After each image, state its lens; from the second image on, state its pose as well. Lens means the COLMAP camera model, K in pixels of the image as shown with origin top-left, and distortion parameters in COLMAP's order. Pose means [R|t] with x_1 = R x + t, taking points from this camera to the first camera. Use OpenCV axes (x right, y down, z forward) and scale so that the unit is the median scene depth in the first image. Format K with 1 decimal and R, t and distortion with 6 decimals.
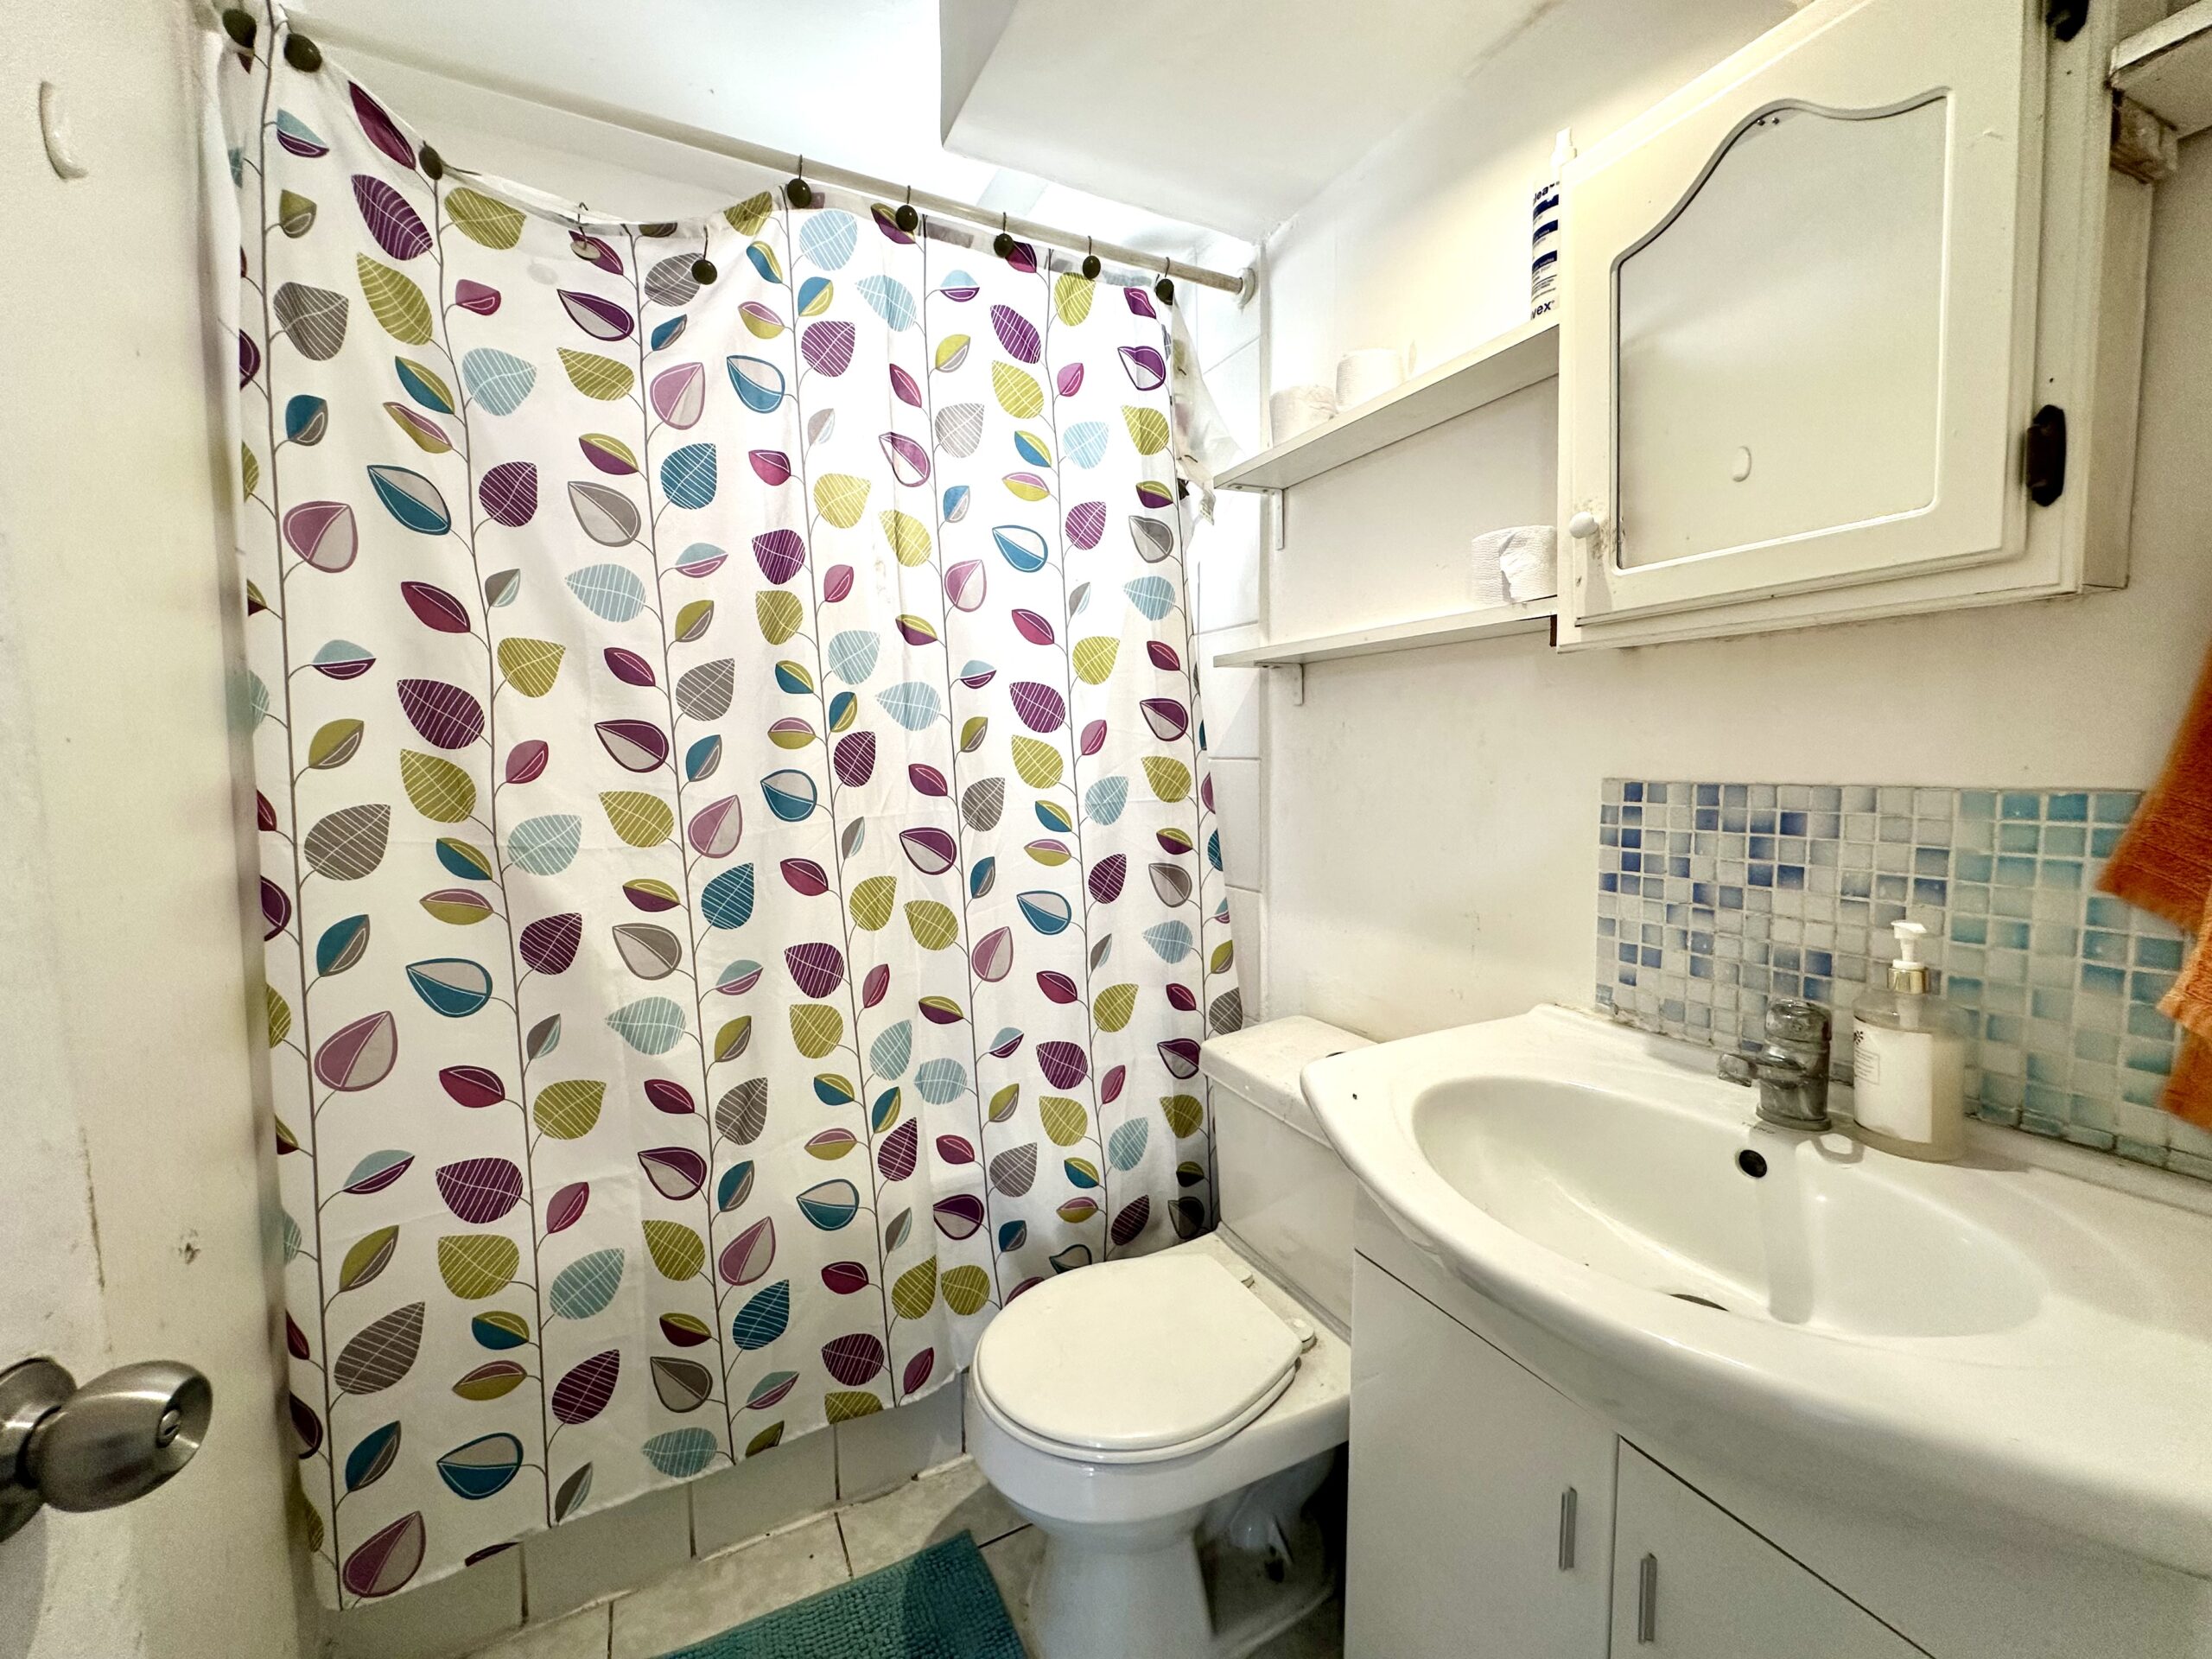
lens RADIAL K [[894.7, 0, 1109.0], [0, 894.7, 823.5], [0, 0, 1]] dist [-0.000625, 0.000170]
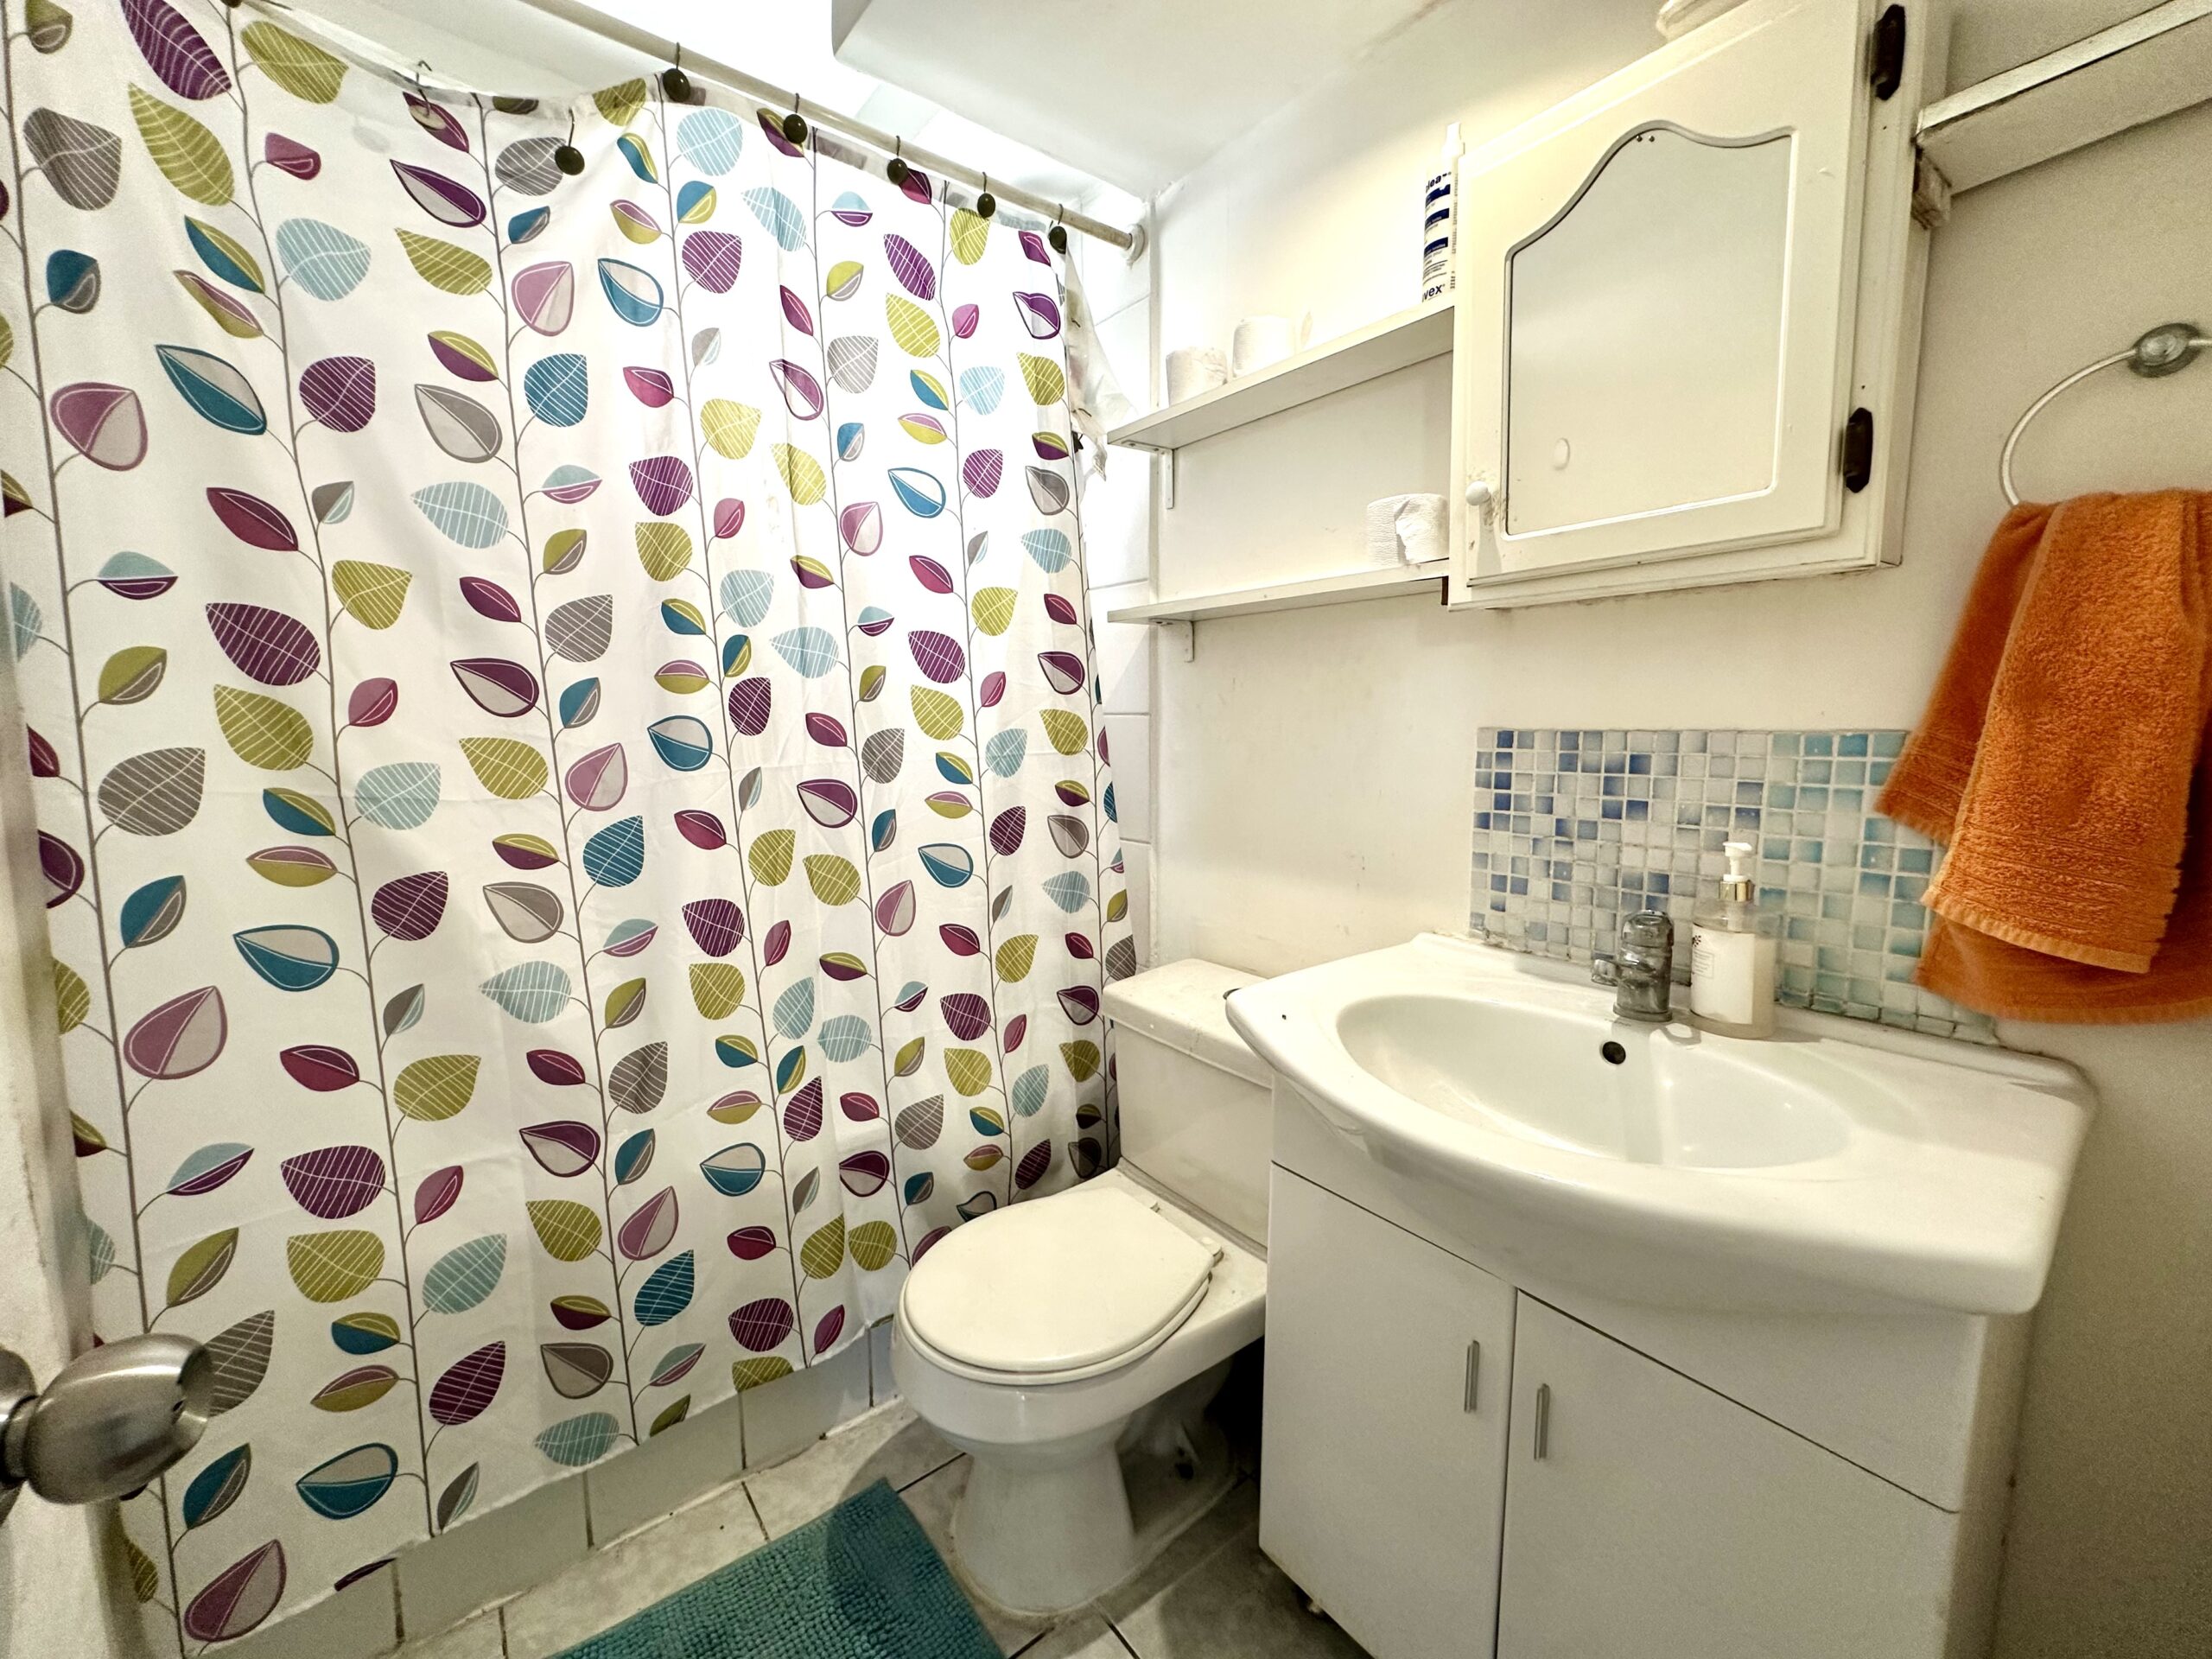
lens RADIAL K [[894.7, 0, 1106.8], [0, 894.7, 825.4], [0, 0, 1]] dist [-0.000625, 0.000170]
pose [[0.982279, -0.013762, 0.186918, -0.103522], [0.007065, 0.999311, 0.036444, 0.025496], [-0.187291, -0.034478, 0.981699, -0.009528]]
